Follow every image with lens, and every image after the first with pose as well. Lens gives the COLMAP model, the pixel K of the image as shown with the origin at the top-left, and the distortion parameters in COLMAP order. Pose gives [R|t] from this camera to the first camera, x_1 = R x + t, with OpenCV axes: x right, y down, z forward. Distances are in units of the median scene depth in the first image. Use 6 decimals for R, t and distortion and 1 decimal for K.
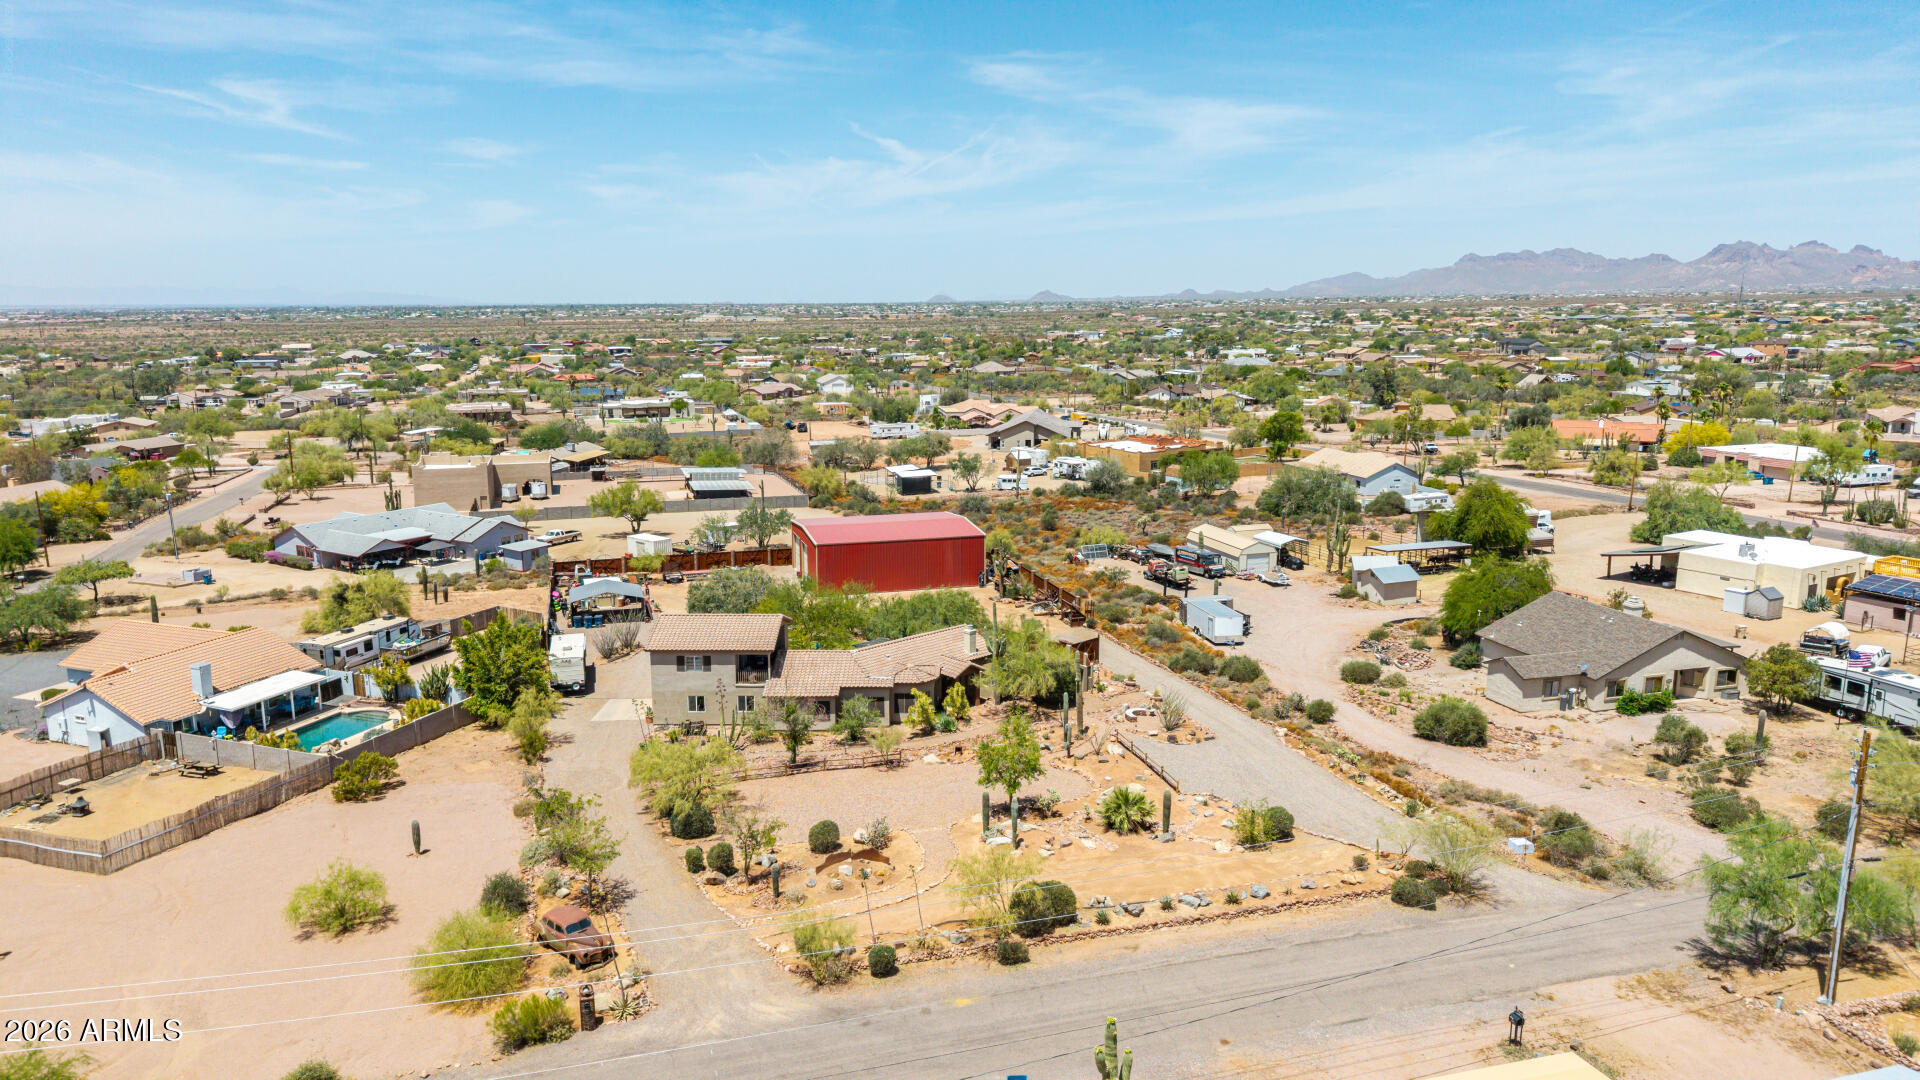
lens RADIAL K [[1280.5, 0, 980.7], [0, 1280.5, 552.9], [0, 0, 1]] dist [0.022730, -0.021800]
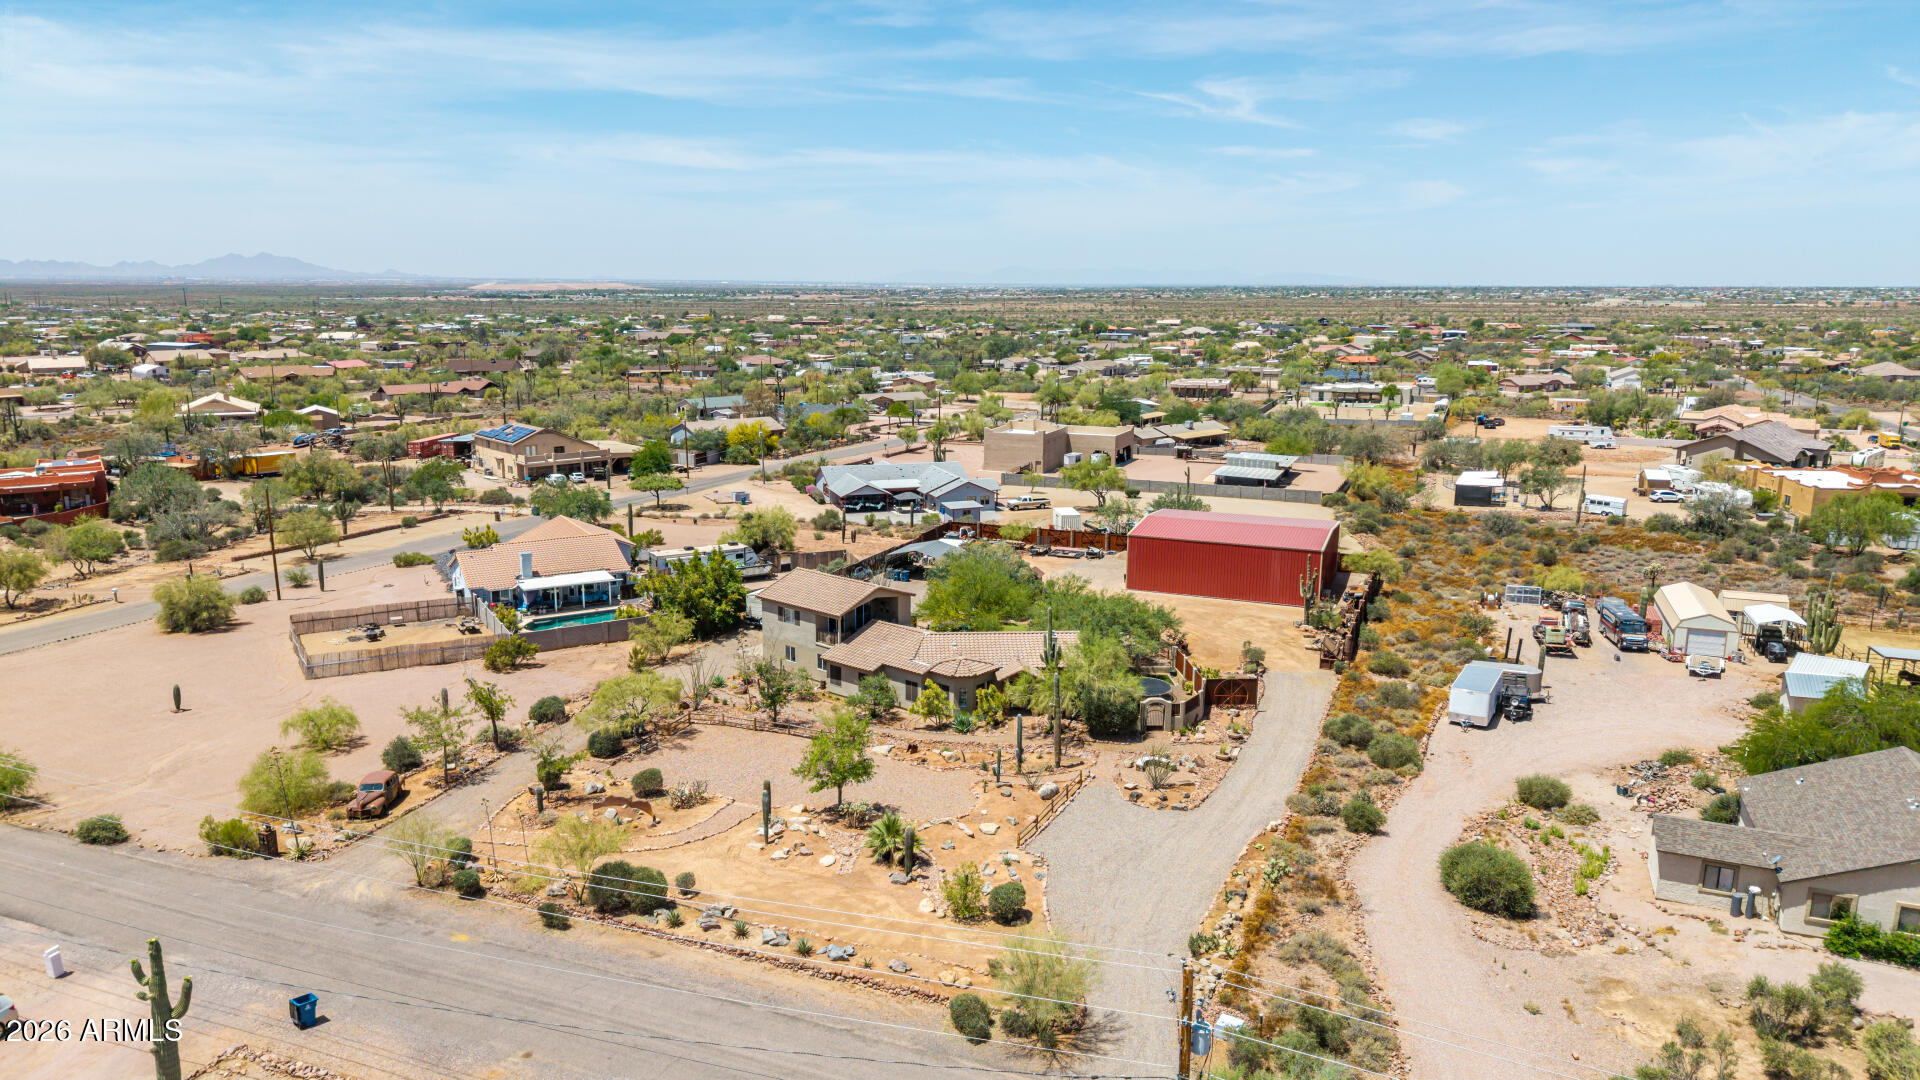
lens RADIAL K [[1280.5, 0, 970.8], [0, 1280.5, 583.0], [0, 0, 1]] dist [0.022730, -0.021800]
pose [[0.776708, 0.154104, -0.610718, 0.518167], [-0.131949, 0.987903, 0.081467, -0.046441], [0.615885, 0.017307, 0.787646, 0.236171]]
